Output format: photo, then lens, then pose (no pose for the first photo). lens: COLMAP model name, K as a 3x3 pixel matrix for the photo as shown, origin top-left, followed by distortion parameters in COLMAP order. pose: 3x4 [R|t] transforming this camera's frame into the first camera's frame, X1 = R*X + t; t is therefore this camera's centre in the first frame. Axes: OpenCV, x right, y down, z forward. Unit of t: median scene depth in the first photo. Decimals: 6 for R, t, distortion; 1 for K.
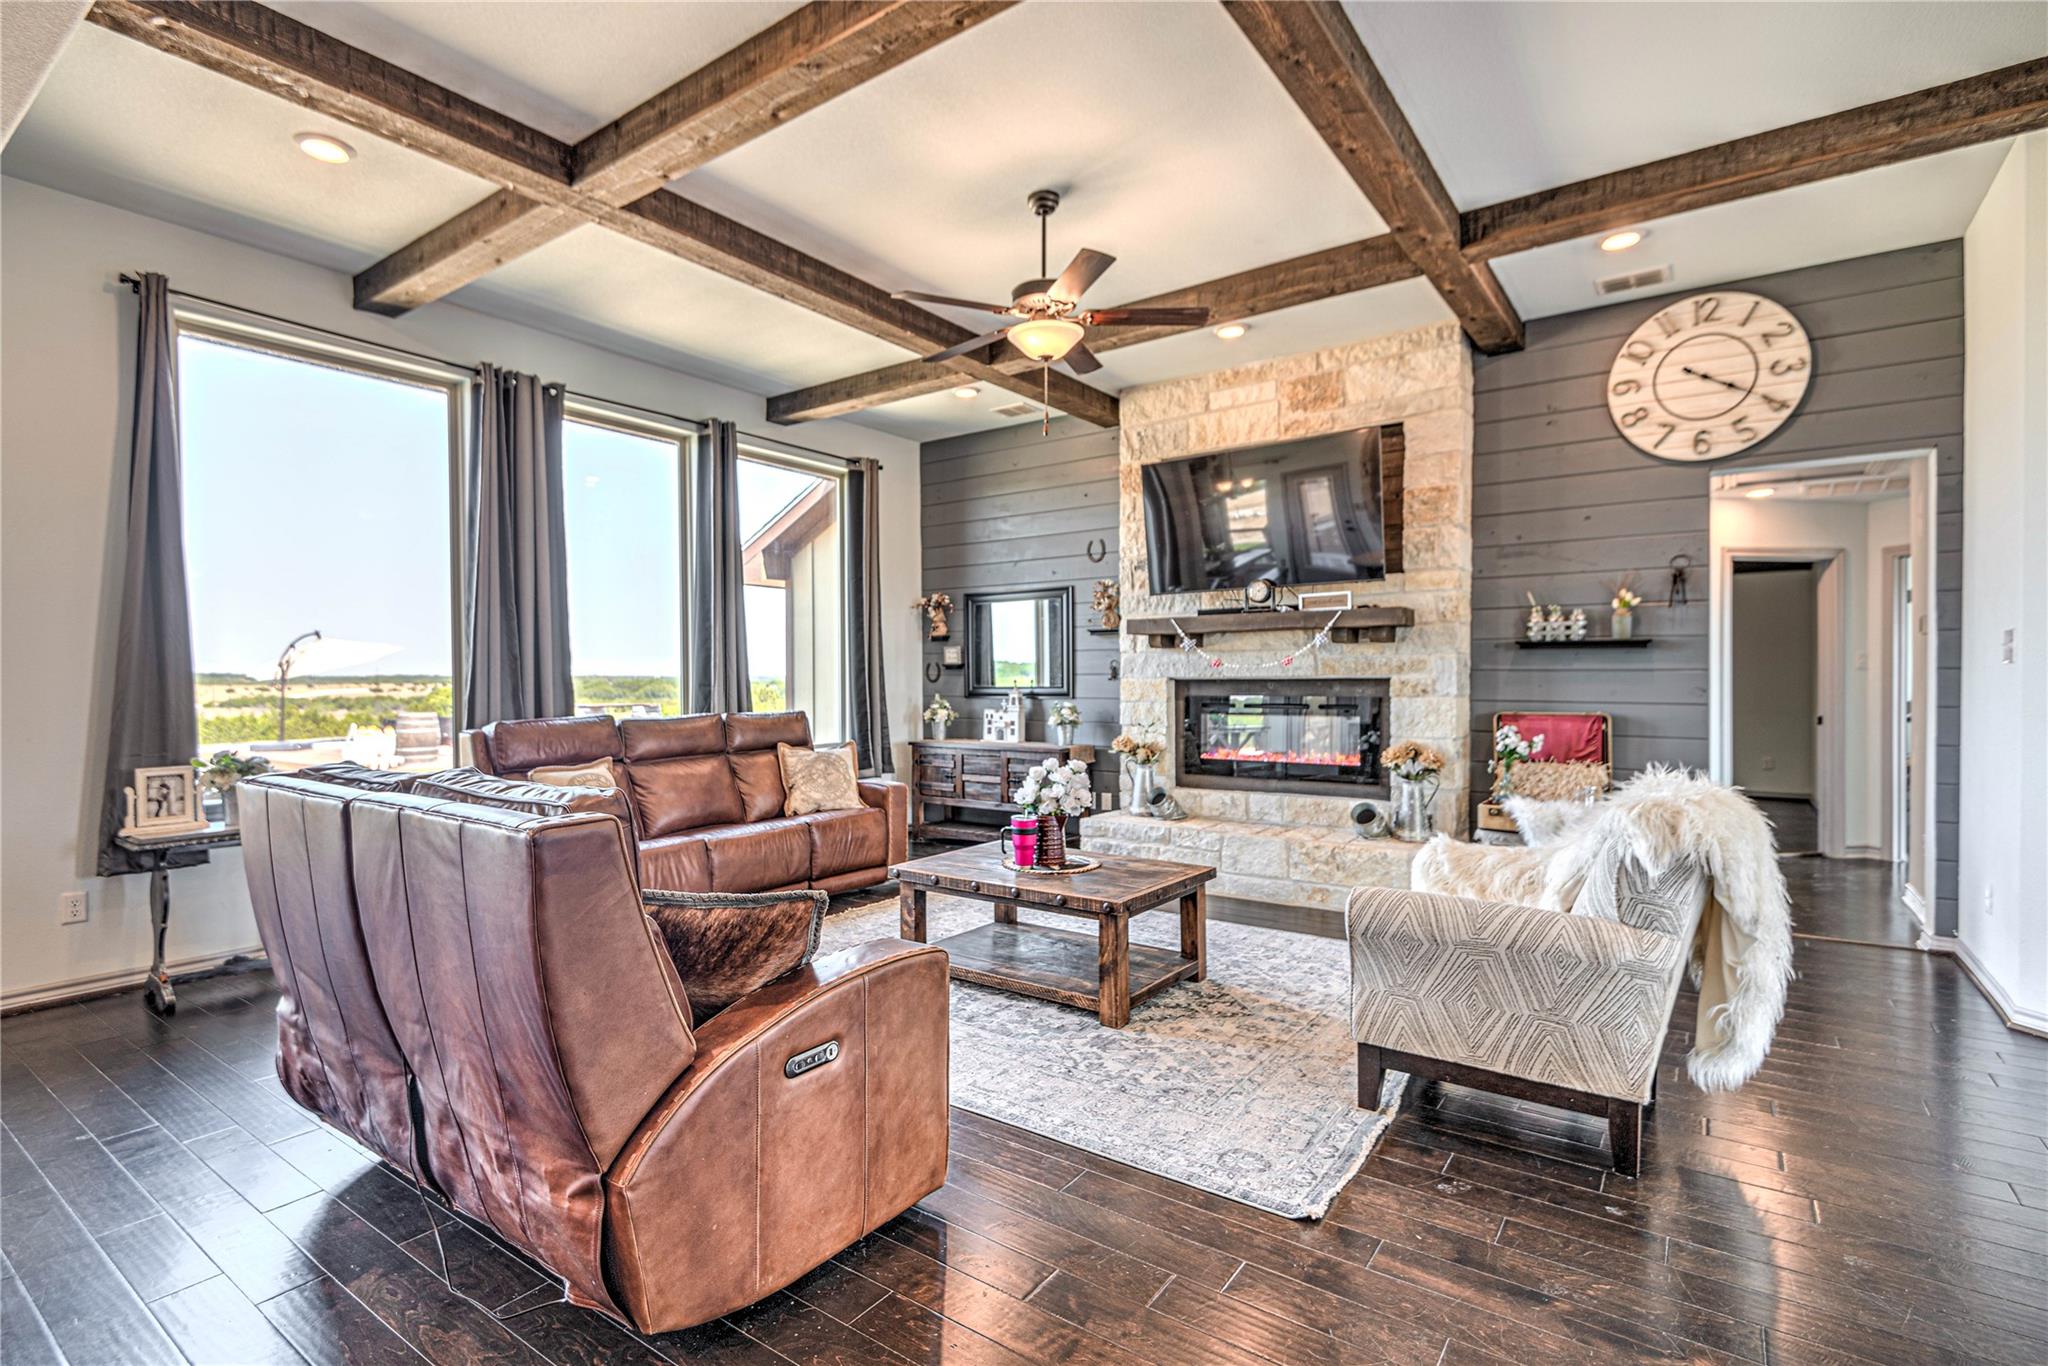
lens RADIAL K [[932.2, 0, 993.6], [0, 932.2, 704.9], [0, 0, 1]] dist [0.016031, -0.005615]
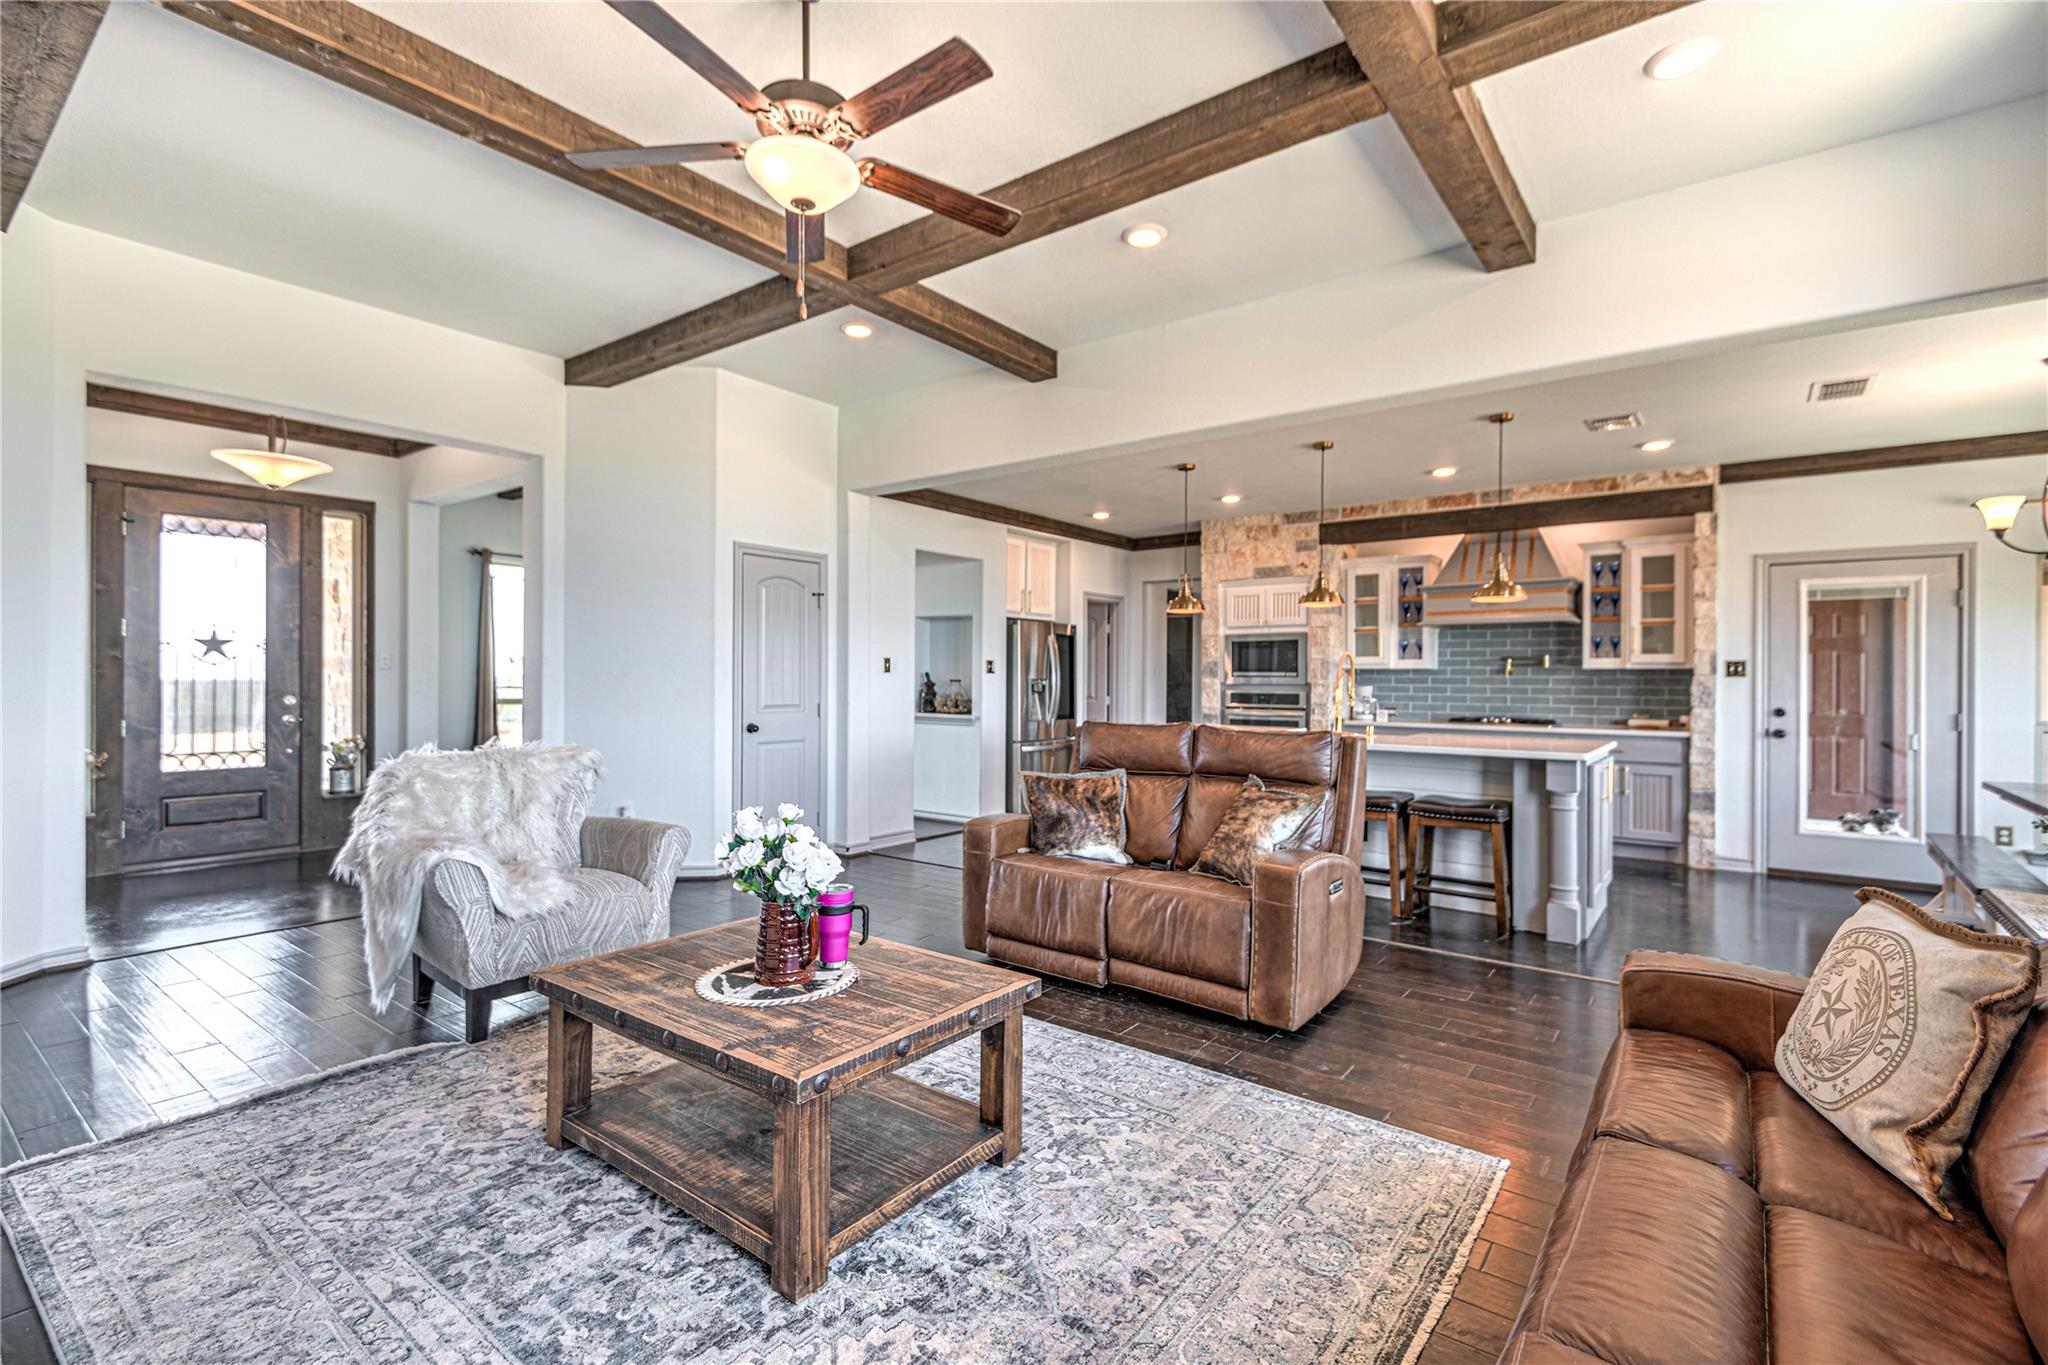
lens RADIAL K [[932.2, 0, 1010.7], [0, 932.2, 672.8], [0, 0, 1]] dist [0.016031, -0.005615]
pose [[-0.999677, -0.000411, 0.025417, -0.074655], [0.000163, 0.999745, 0.022600, -0.032981], [-0.025420, 0.022596, -0.999421, 1.123960]]
